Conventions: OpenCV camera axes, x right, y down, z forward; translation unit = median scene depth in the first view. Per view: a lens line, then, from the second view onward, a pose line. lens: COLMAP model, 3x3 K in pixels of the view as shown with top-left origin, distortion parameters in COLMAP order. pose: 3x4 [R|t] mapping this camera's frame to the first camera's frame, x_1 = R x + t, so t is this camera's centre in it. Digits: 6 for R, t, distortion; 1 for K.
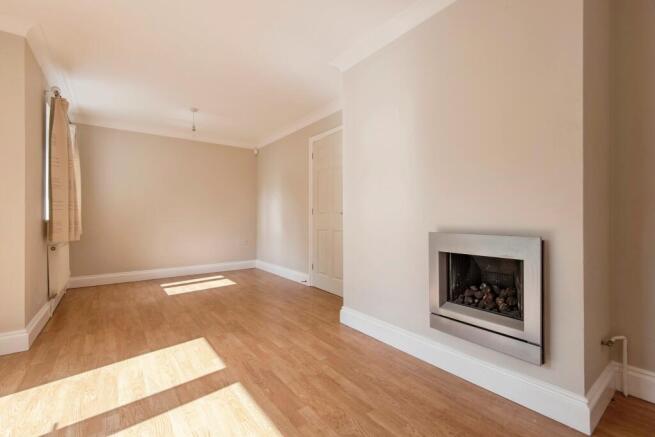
lens RADIAL K [[293.1, 0, 327.7], [0, 293.1, 216.6], [0, 0, 1]] dist [0.016460, -0.000605]
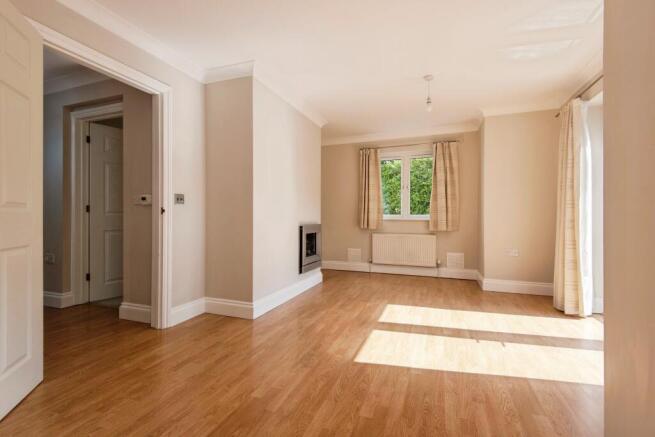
lens RADIAL K [[293.1, 0, 327.7], [0, 293.1, 216.6], [0, 0, 1]] dist [0.016460, -0.000605]
pose [[-0.534281, 0.005170, 0.845291, -1.236884], [0.001490, 0.999985, -0.005175, 0.013128], [-0.845306, -0.001506, -0.534281, 1.715140]]
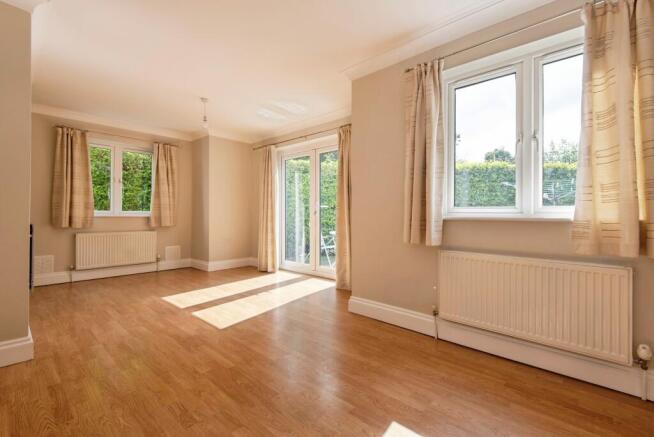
lens RADIAL K [[296.2, 0, 328.0], [0, 296.2, 211.7], [0, 0, 1]] dist [-0.000174, -0.000387]
pose [[-0.982422, -0.001291, -0.186670, -0.686890], [-0.000152, 0.999981, -0.006118, 0.005302], [0.186674, -0.005982, -0.982404, 2.391927]]
